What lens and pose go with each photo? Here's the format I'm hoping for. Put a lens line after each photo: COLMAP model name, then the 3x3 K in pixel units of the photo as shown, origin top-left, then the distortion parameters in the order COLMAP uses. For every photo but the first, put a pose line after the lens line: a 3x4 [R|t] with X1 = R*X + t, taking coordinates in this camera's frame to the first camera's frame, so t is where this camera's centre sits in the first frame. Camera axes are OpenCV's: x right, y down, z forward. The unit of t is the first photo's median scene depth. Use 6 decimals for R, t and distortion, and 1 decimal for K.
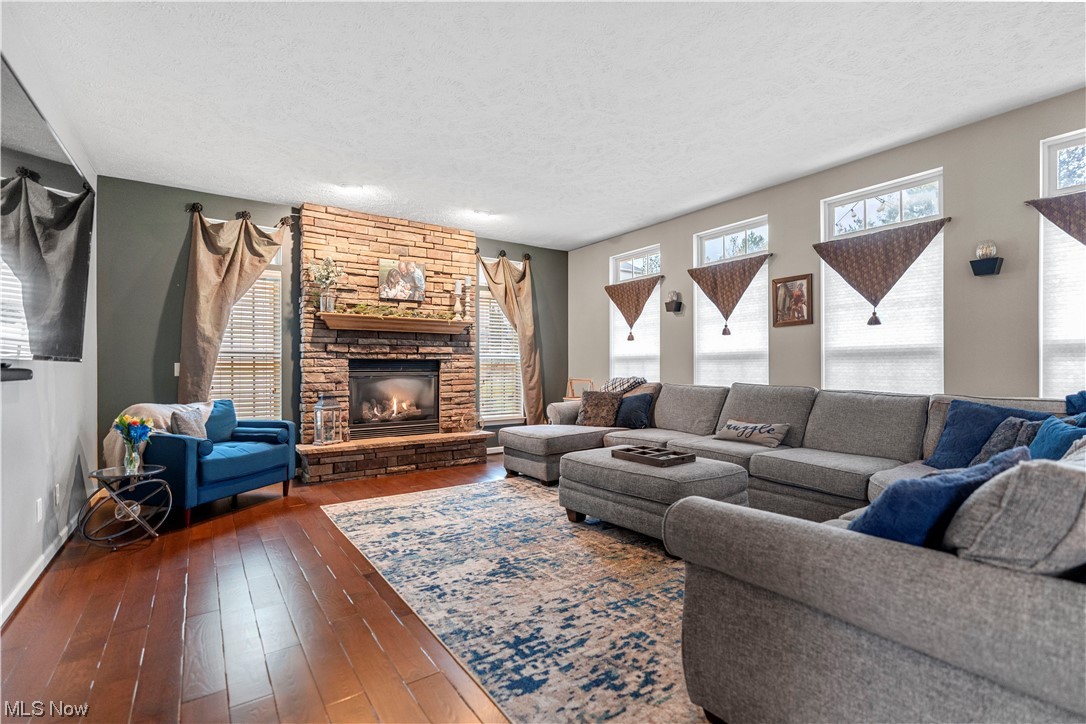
lens RADIAL K [[492.7, 0, 548.1], [0, 492.7, 371.9], [0, 0, 1]] dist [-0.007612, 0.005272]
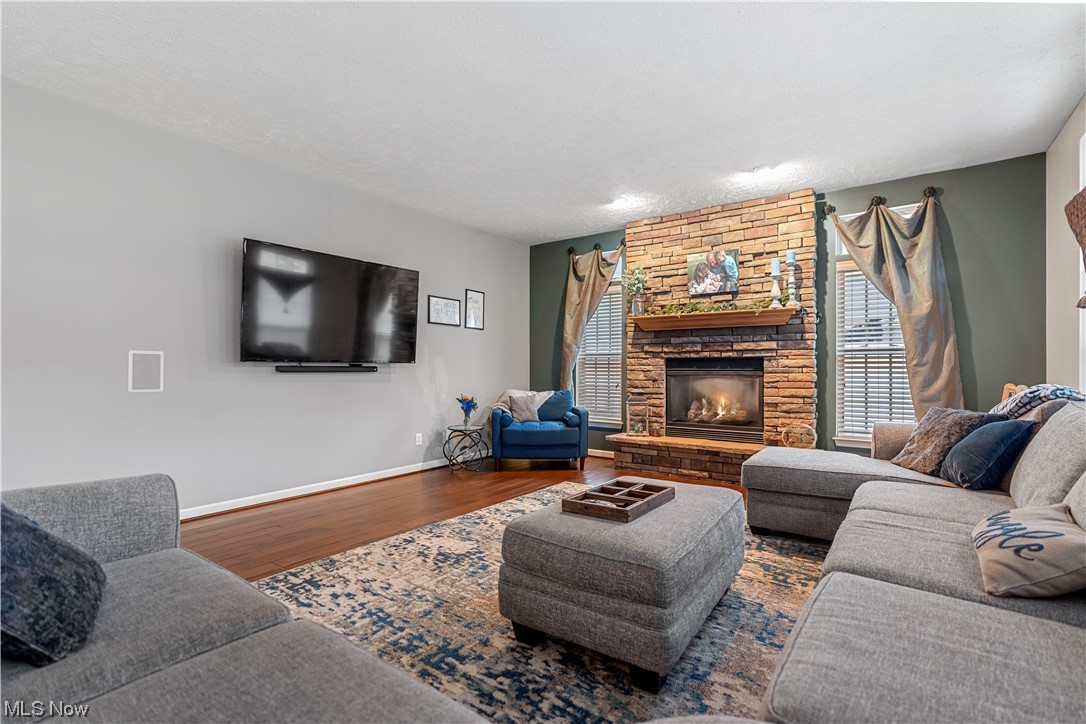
lens RADIAL K [[492.7, 0, 553.4], [0, 492.7, 364.7], [0, 0, 1]] dist [-0.007612, 0.005272]
pose [[0.336632, -0.004317, -0.941626, 0.616008], [-0.010937, 0.999904, -0.008494, -0.001242], [0.941573, 0.013158, 0.336553, 0.531206]]
